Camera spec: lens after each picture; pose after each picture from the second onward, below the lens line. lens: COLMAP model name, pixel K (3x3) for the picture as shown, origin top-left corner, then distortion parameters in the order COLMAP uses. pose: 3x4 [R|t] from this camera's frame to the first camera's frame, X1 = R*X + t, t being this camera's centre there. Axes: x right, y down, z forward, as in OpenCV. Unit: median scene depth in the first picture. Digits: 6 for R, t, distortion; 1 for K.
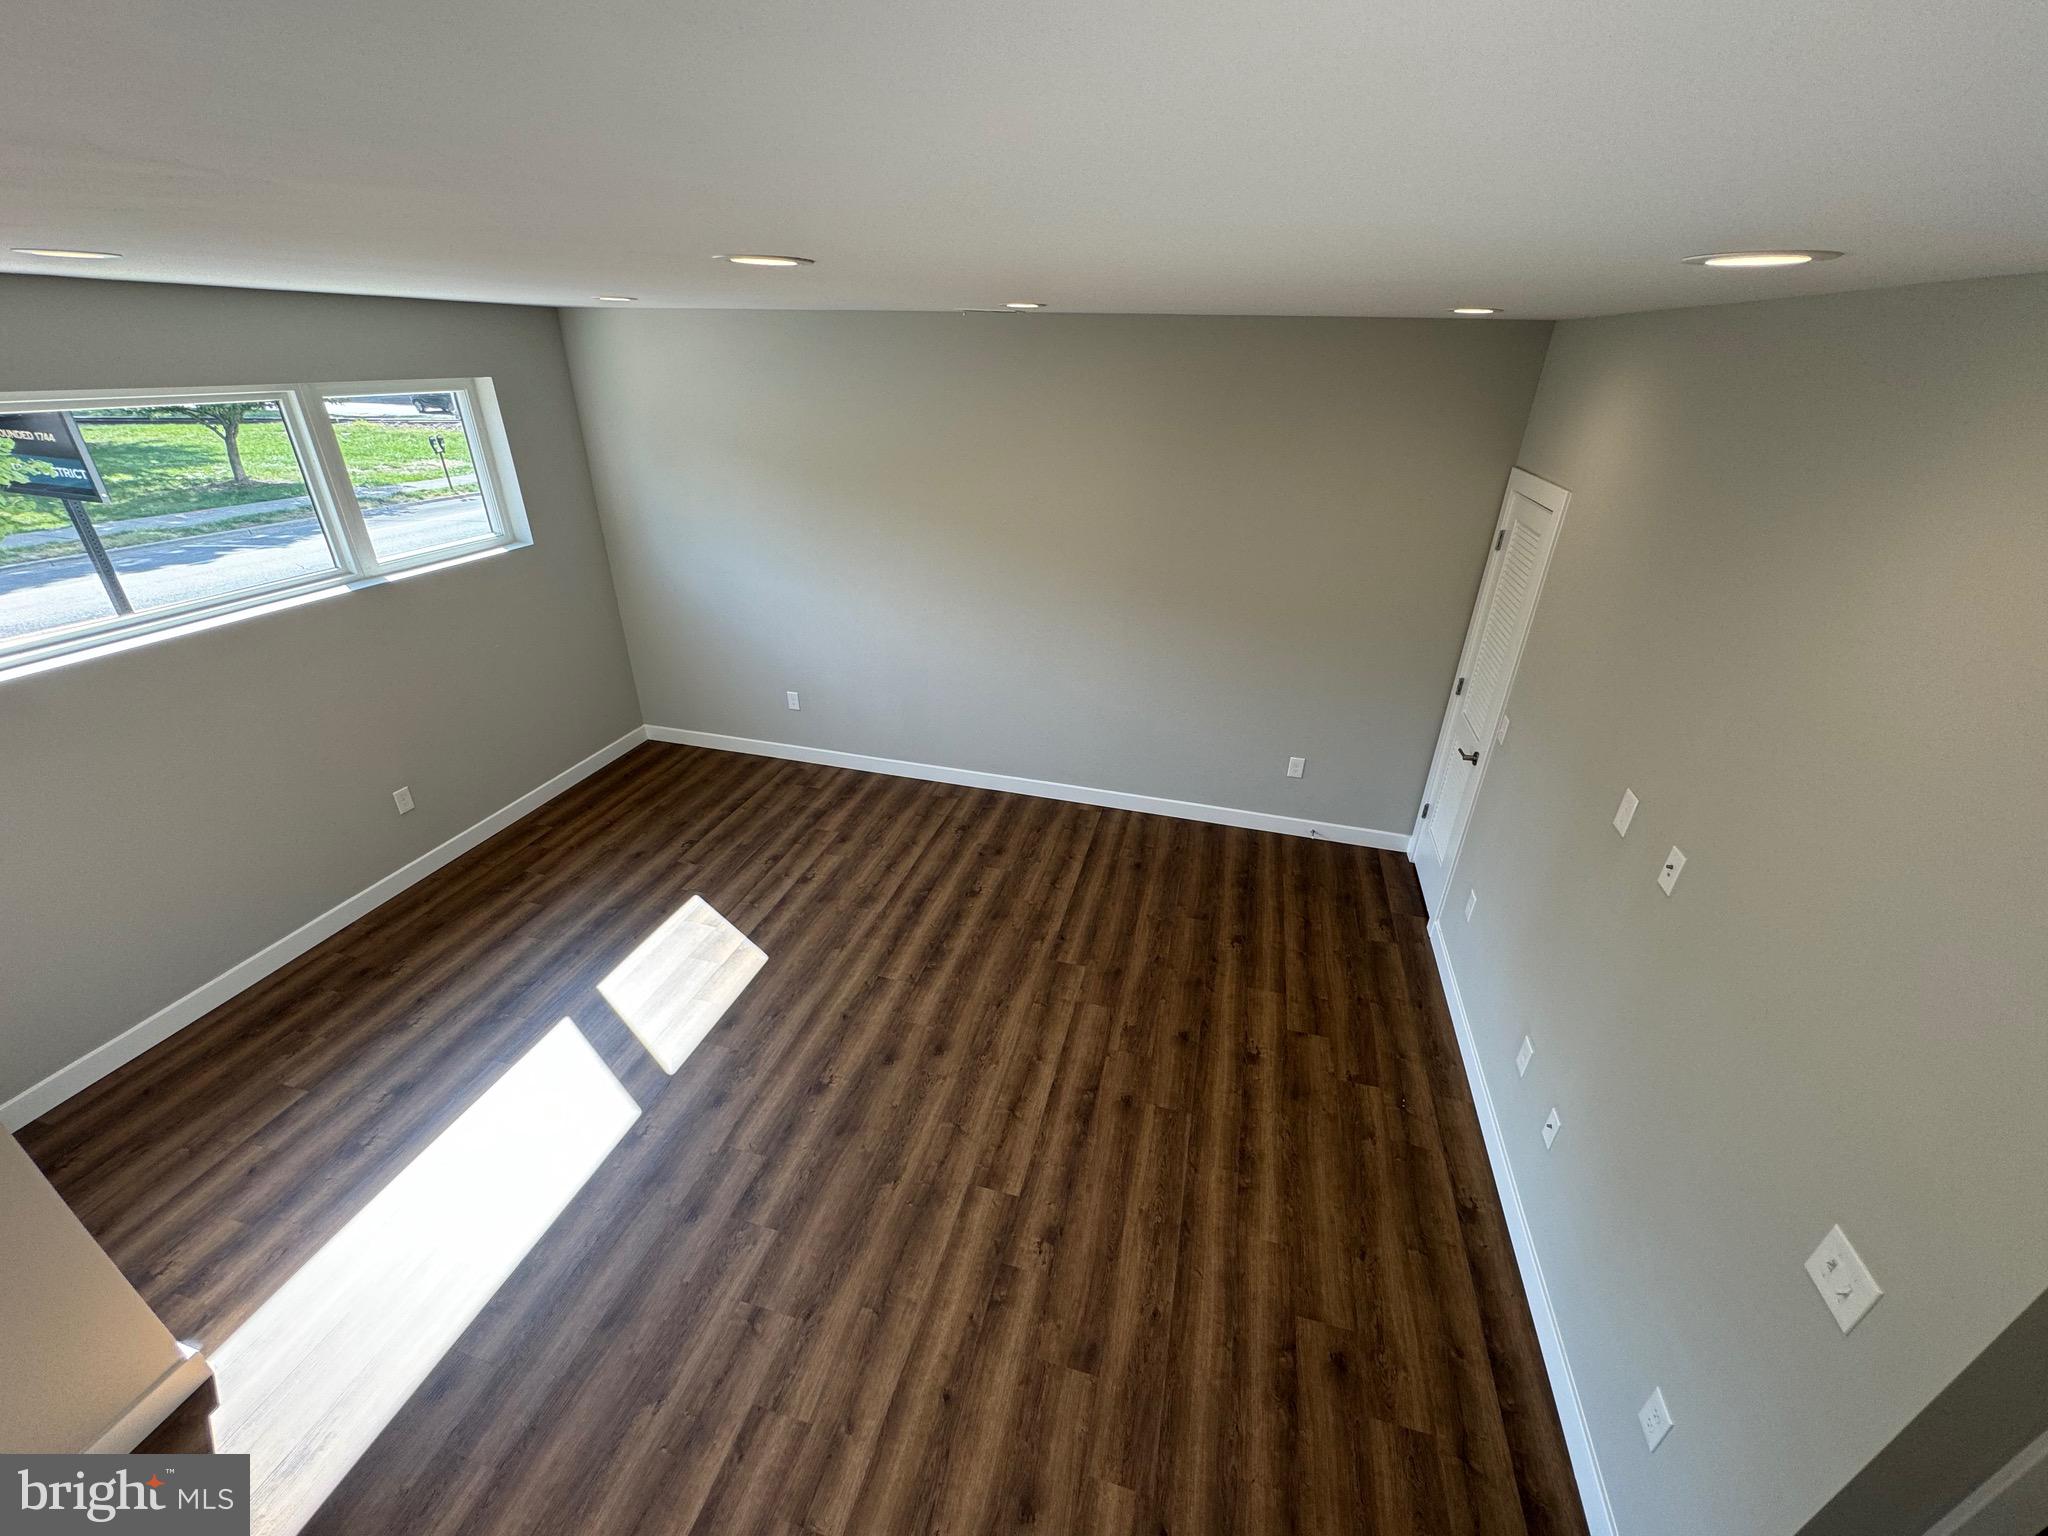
lens RADIAL K [[817.5, 0, 1024.0], [0, 817.5, 768.0], [0, 0, 1]] dist [0.000343, 0.000168]
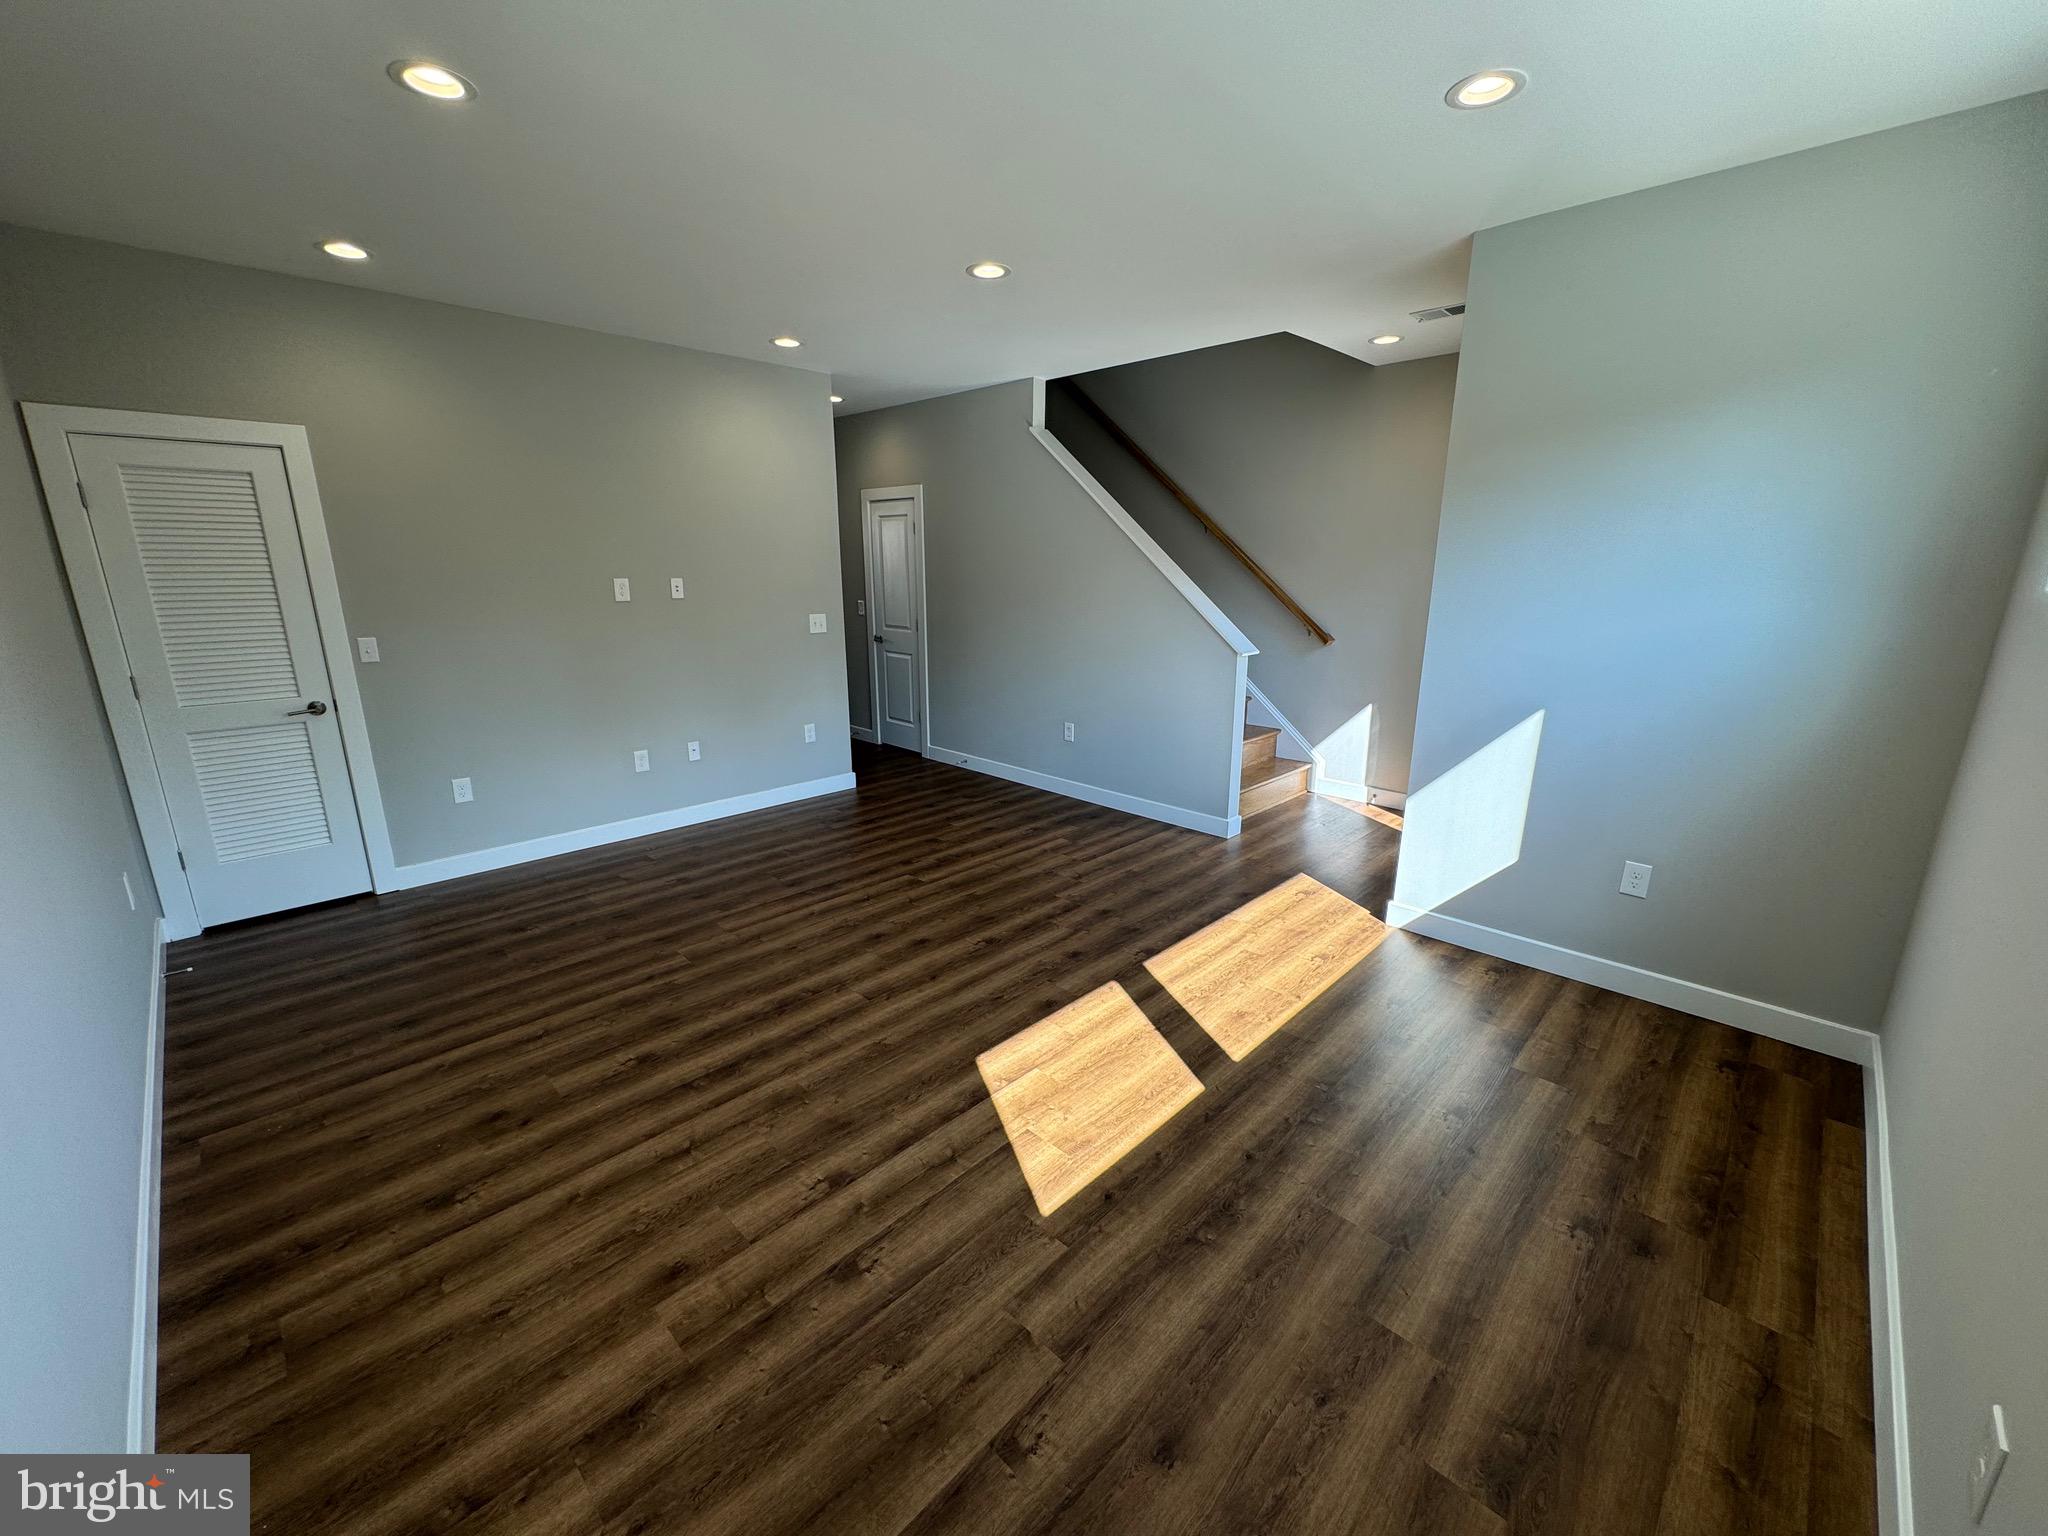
lens RADIAL K [[817.5, 0, 1024.0], [0, 817.5, 768.0], [0, 0, 1]] dist [0.000343, 0.000168]
pose [[-0.869547, -0.140979, 0.473300, -0.645250], [0.212337, 0.758548, 0.616050, -0.374823], [-0.445871, 0.636183, -0.629659, 1.267193]]
